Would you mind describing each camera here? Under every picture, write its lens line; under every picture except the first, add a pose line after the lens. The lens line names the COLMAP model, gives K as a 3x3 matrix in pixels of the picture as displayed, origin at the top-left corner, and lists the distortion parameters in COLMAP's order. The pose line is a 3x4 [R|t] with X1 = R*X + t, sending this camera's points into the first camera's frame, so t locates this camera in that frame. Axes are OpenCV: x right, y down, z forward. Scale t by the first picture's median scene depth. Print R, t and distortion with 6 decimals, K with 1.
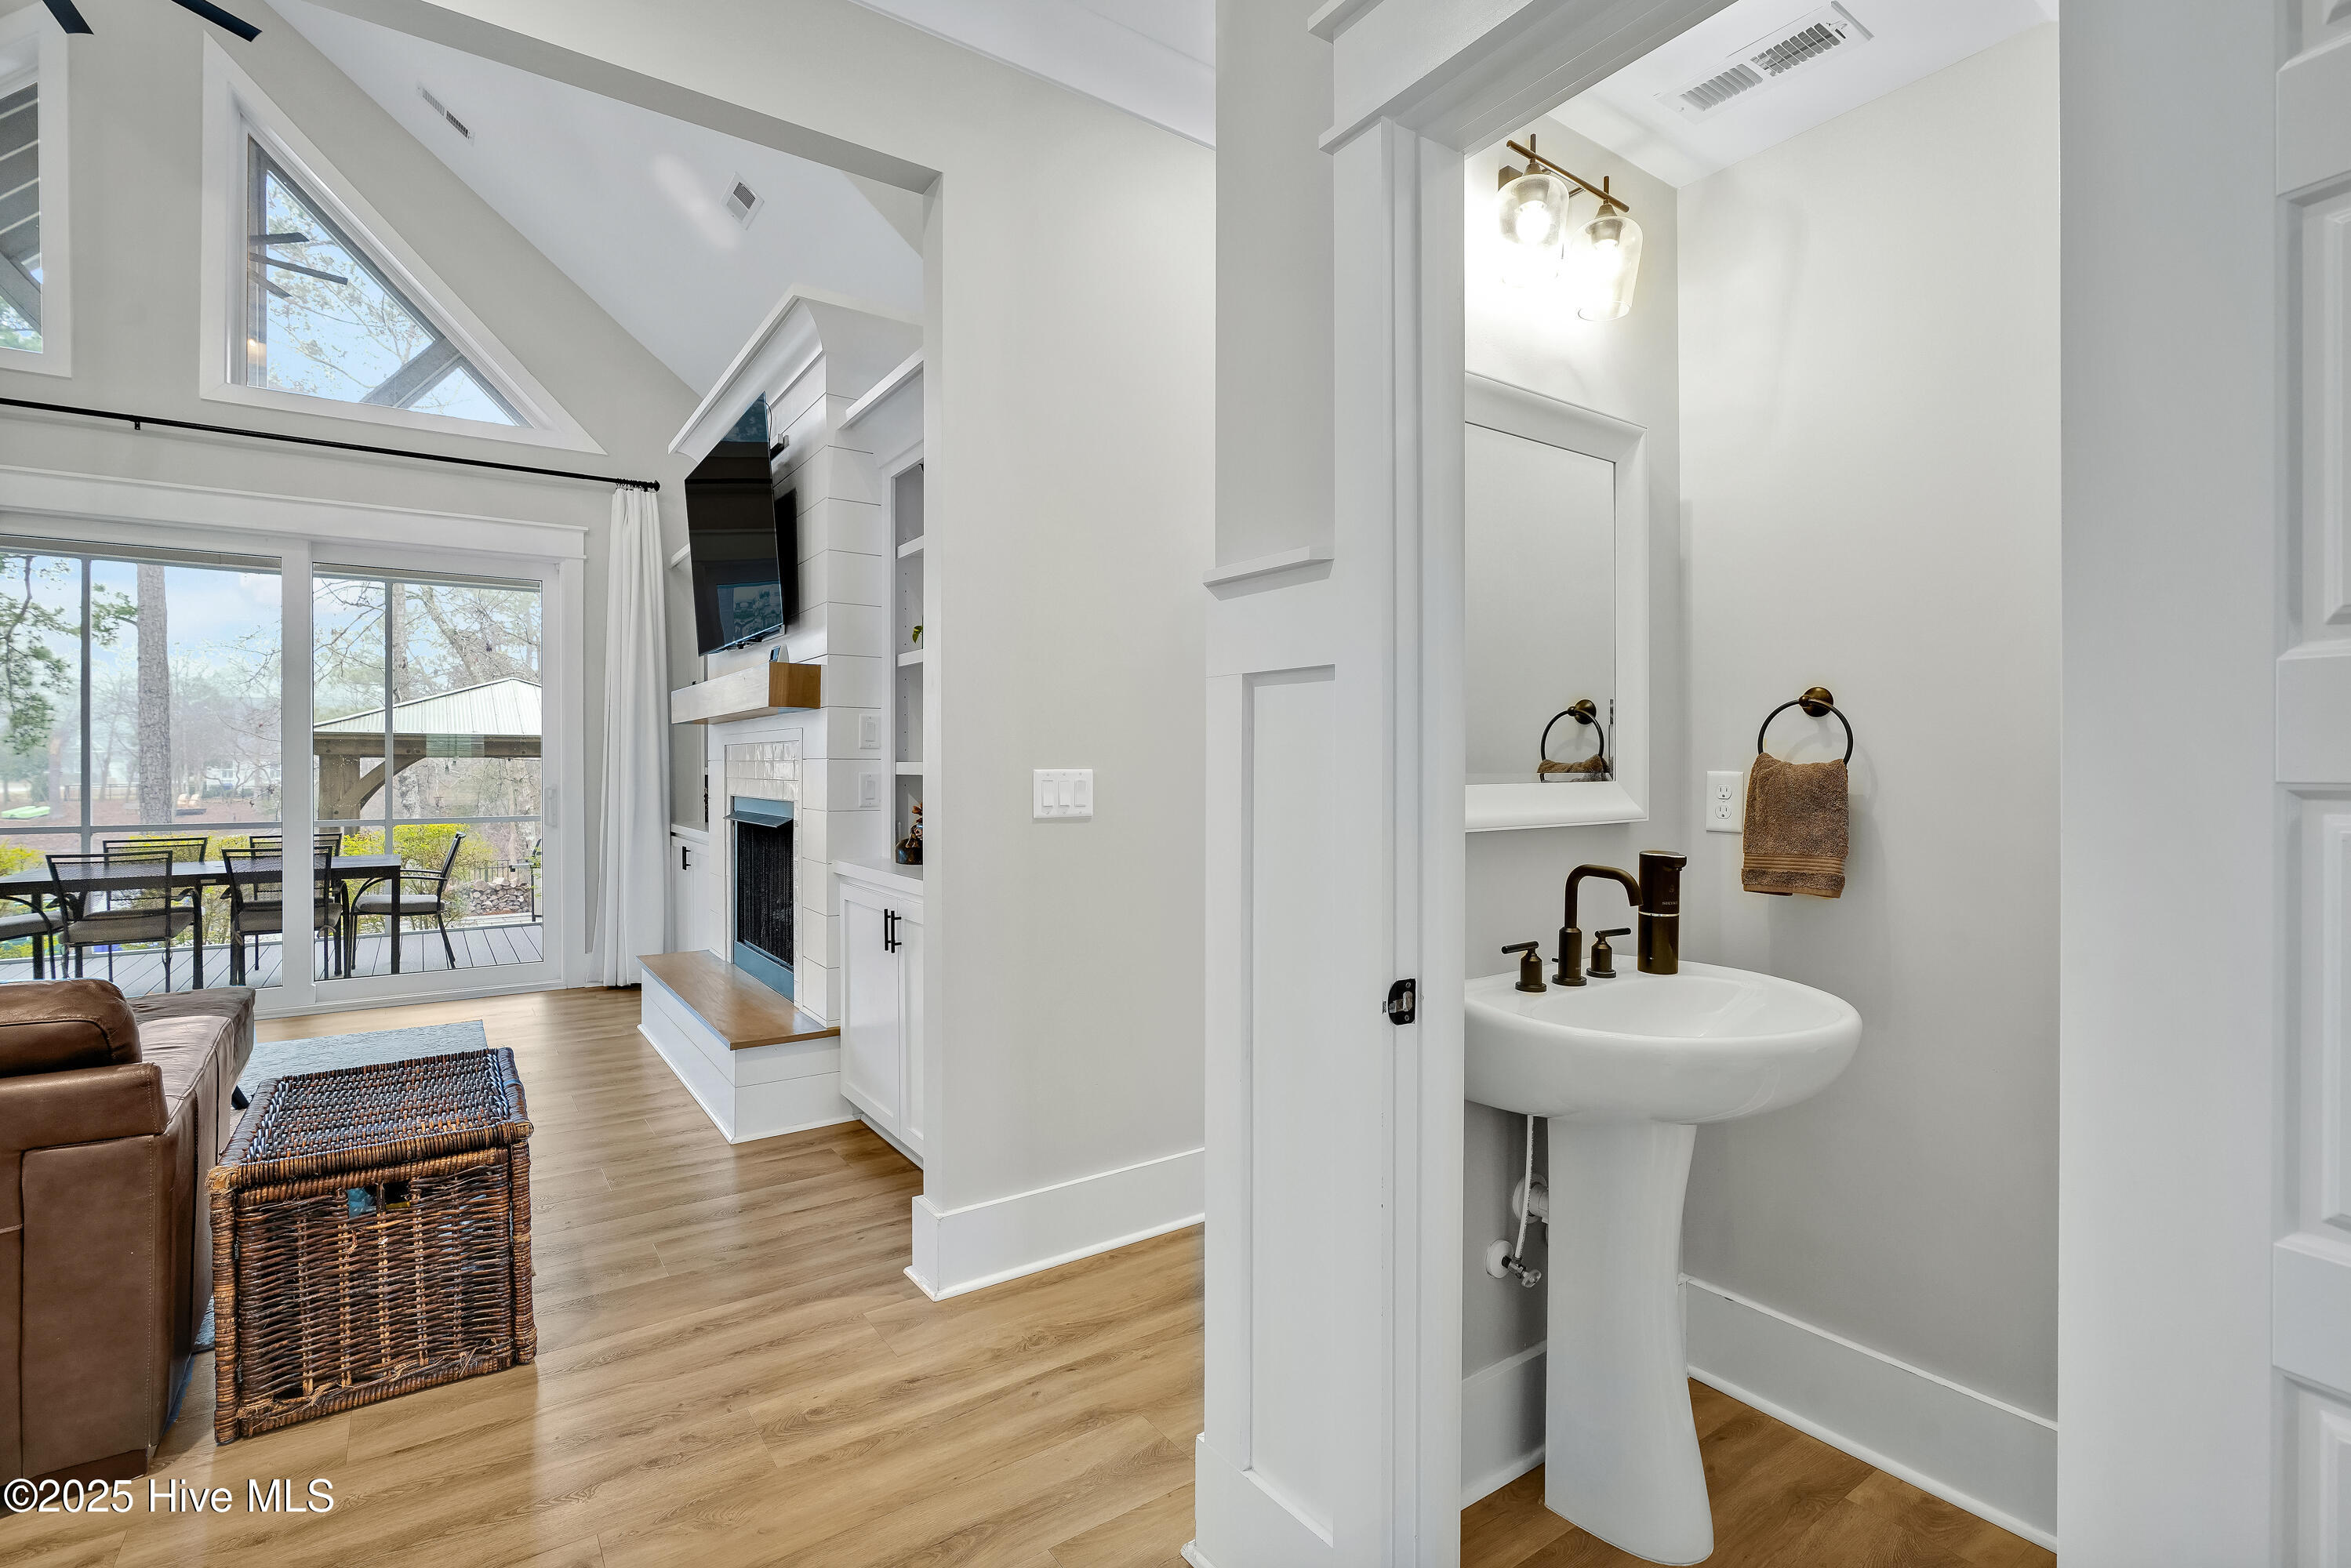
lens RADIAL K [[1097.1, 0, 1143.2], [0, 1097.1, 771.4], [0, 0, 1]] dist [-0.001121, -0.000147]
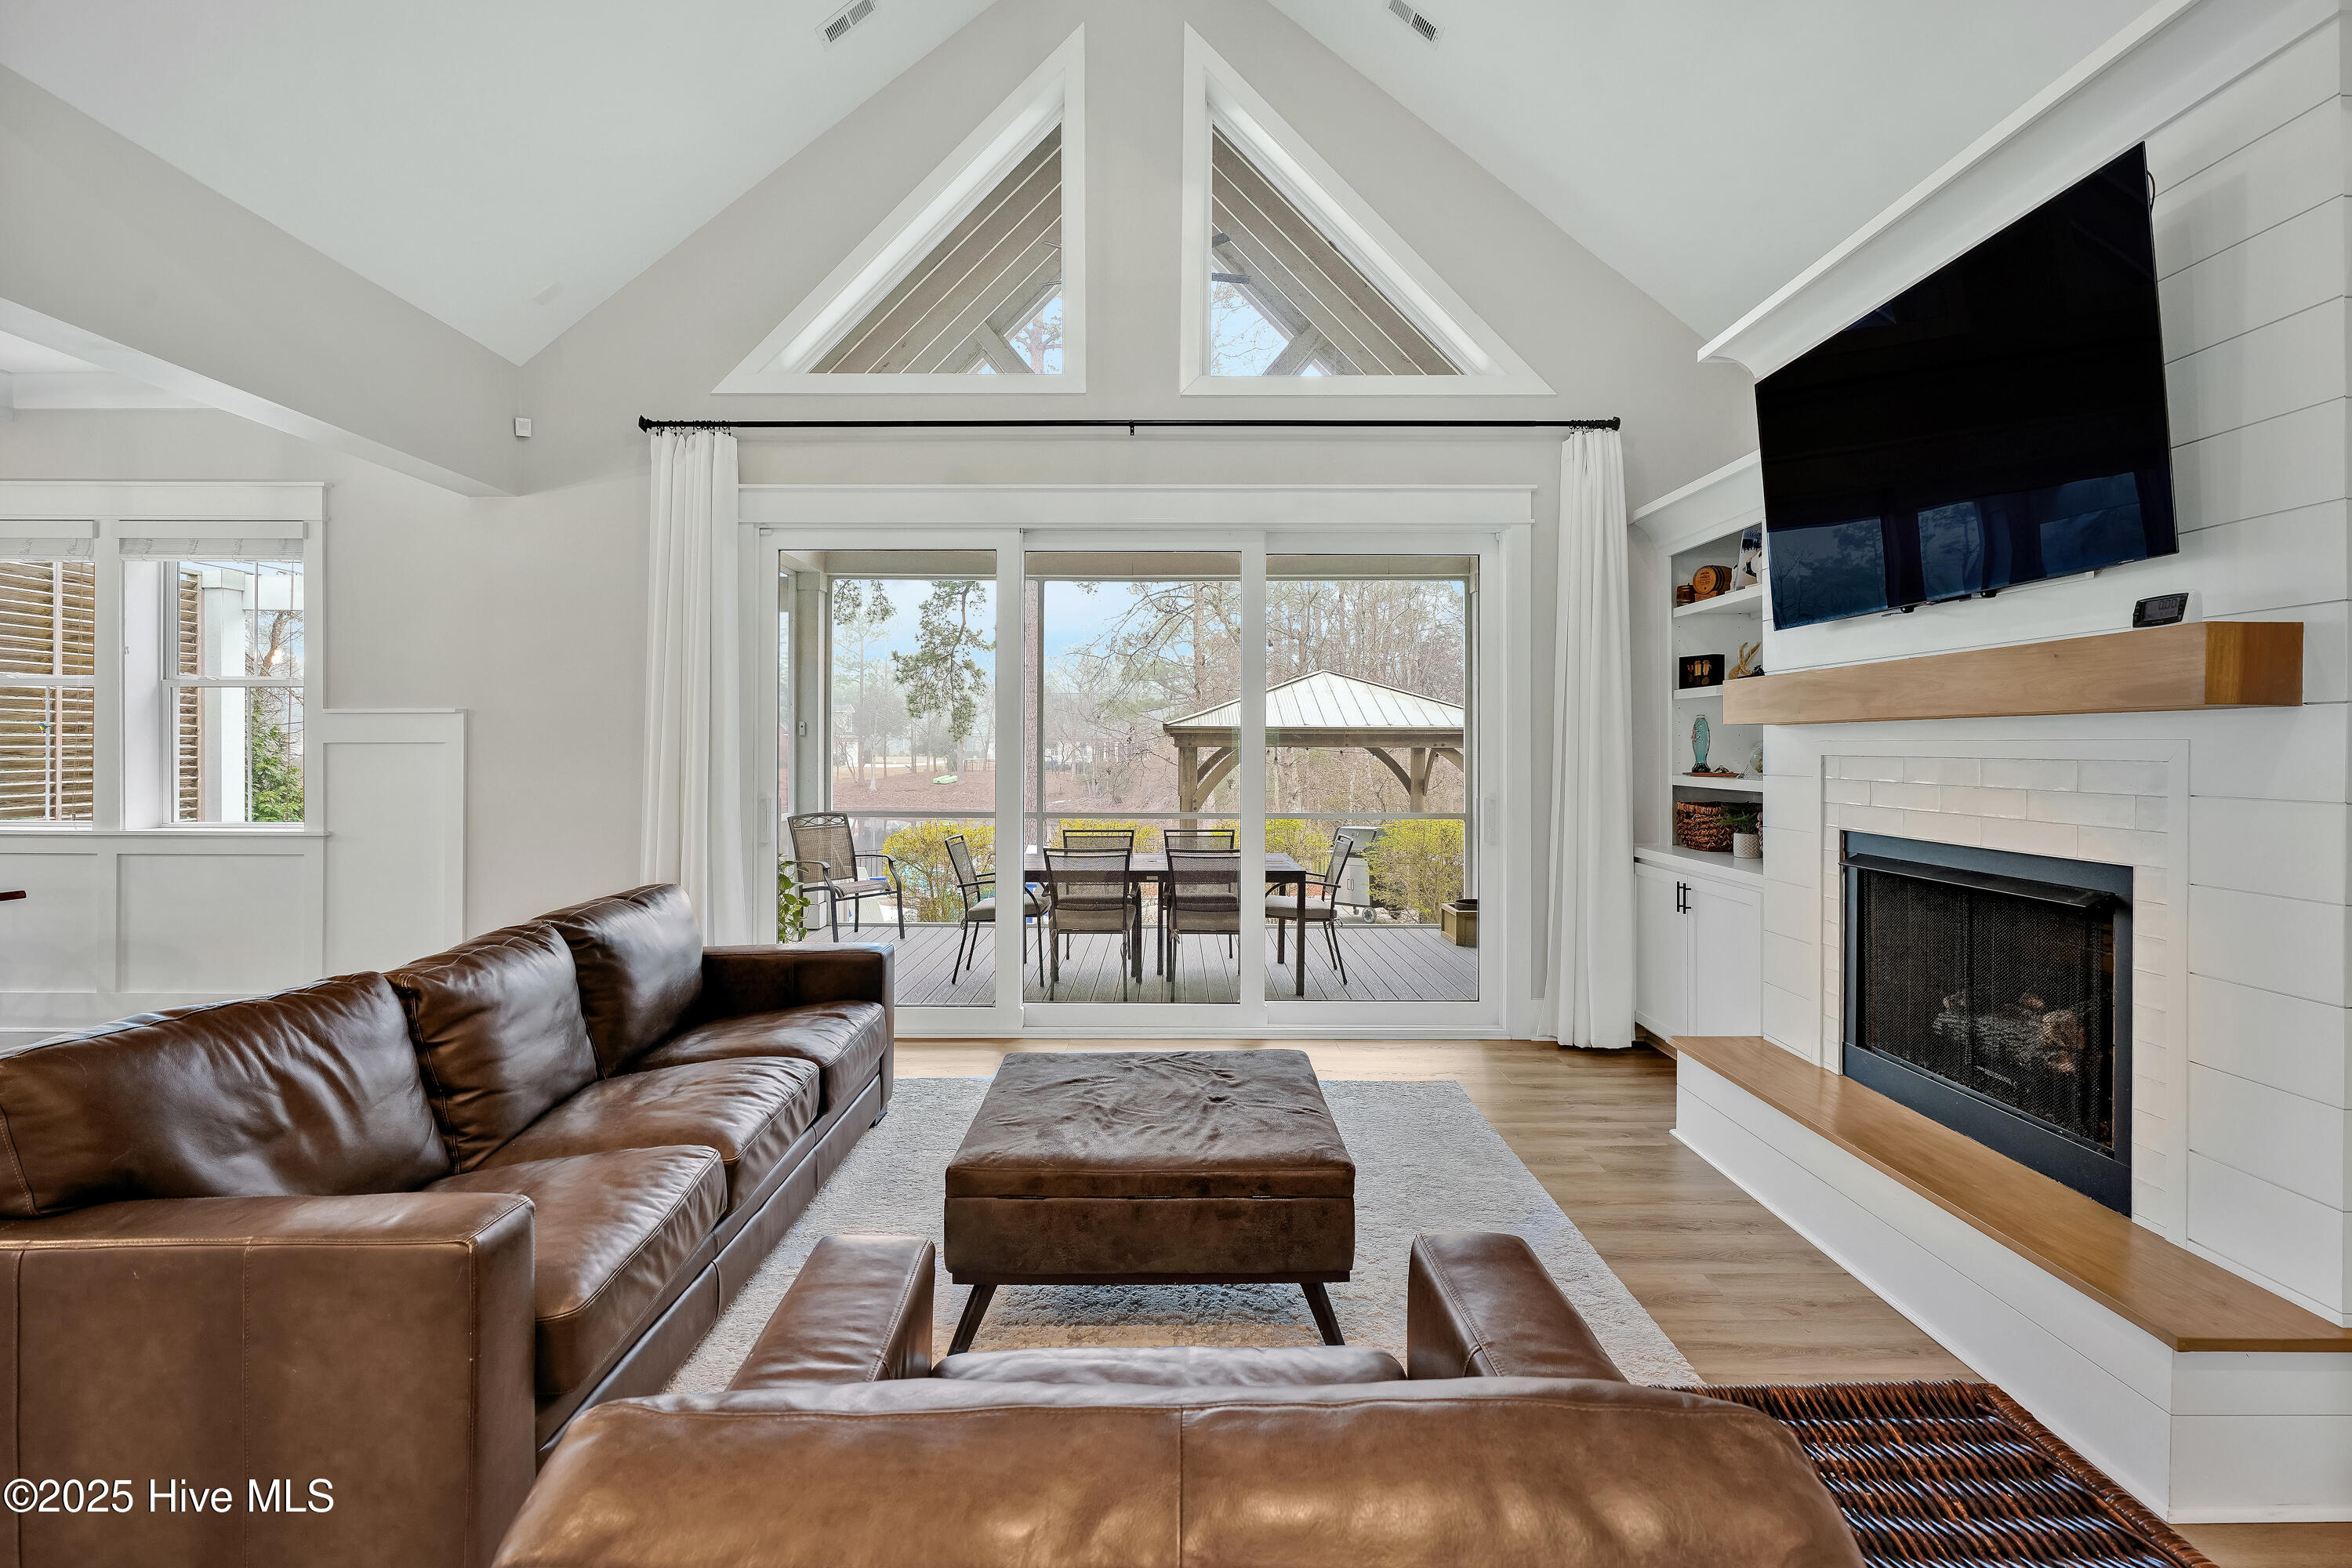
lens RADIAL K [[1099.8, 0, 1170.6], [0, 1099.8, 736.1], [0, 0, 1]] dist [-0.009576, 0.000031]
pose [[0.828862, -0.005068, -0.559430, -0.279190], [-0.003126, 0.999901, -0.013690, -0.020949], [0.559444, 0.013096, 0.828765, 0.164638]]
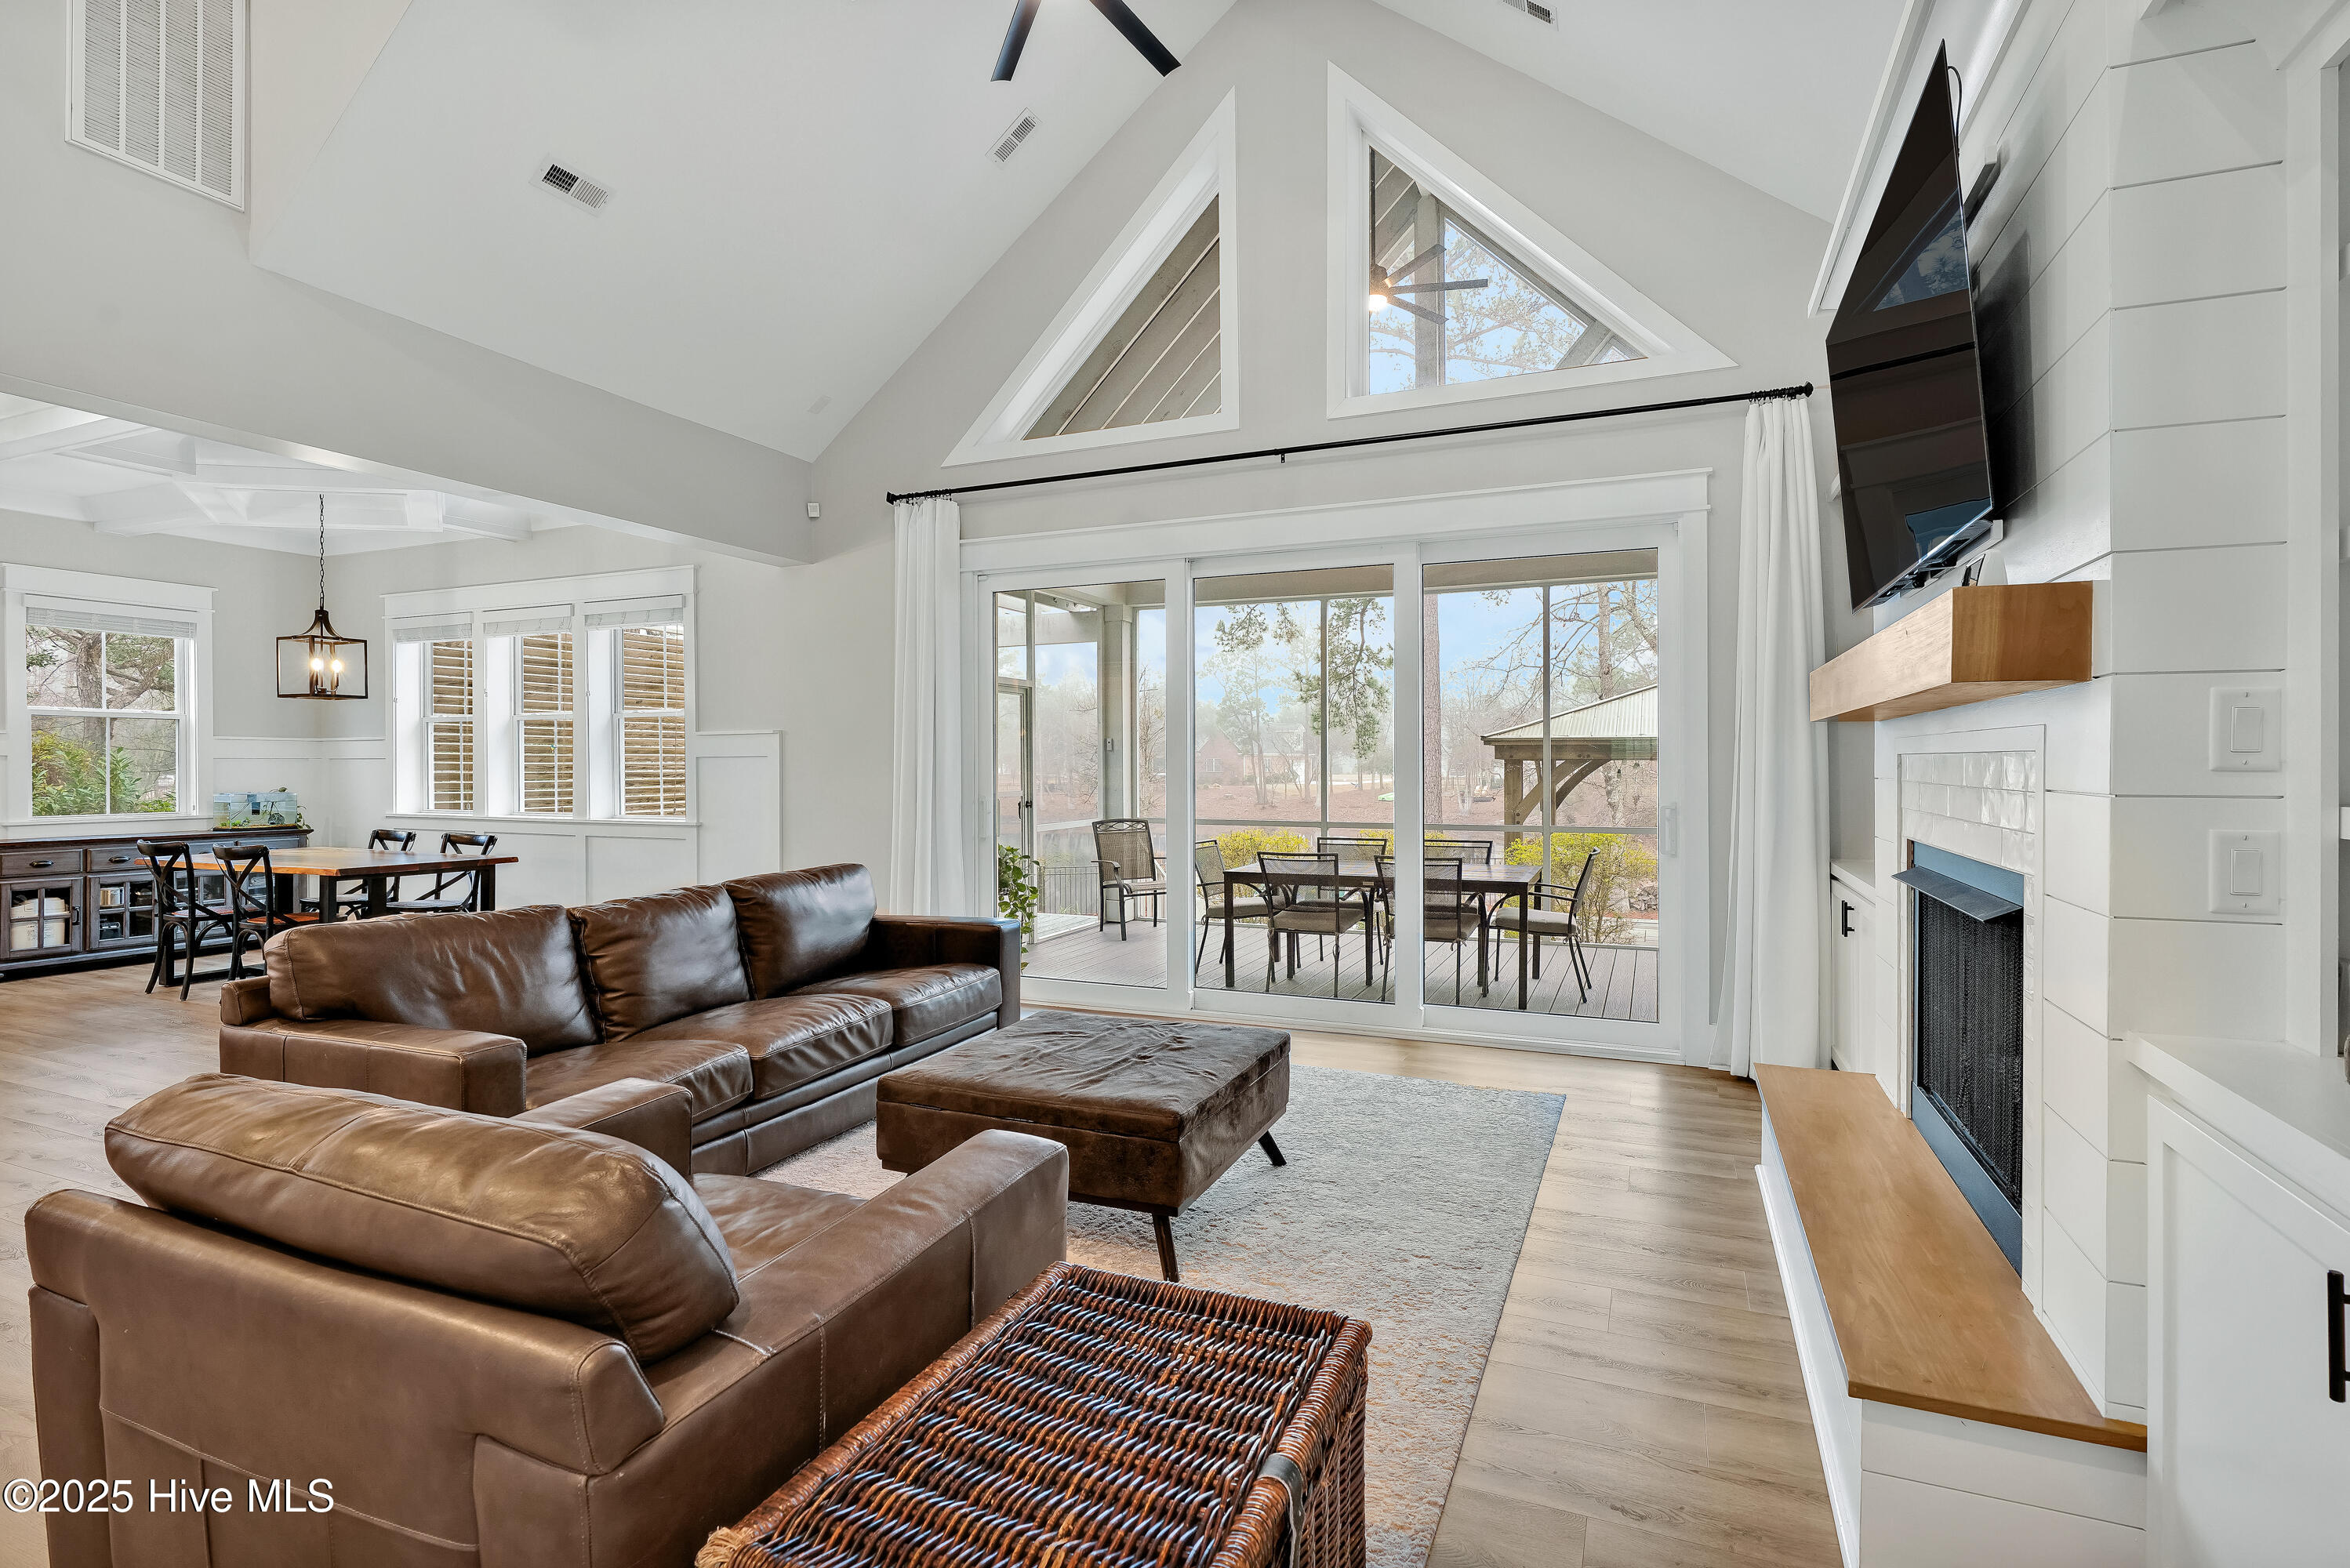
lens RADIAL K [[1091.0, 0, 1172.7], [0, 1091.0, 759.6], [0, 0, 1]] dist [-0.003916, -0.008620]
pose [[0.547874, -0.006780, -0.836533, -0.082154], [0.000735, 0.999971, -0.007624, -0.013955], [0.836561, 0.003562, 0.547863, 0.280117]]
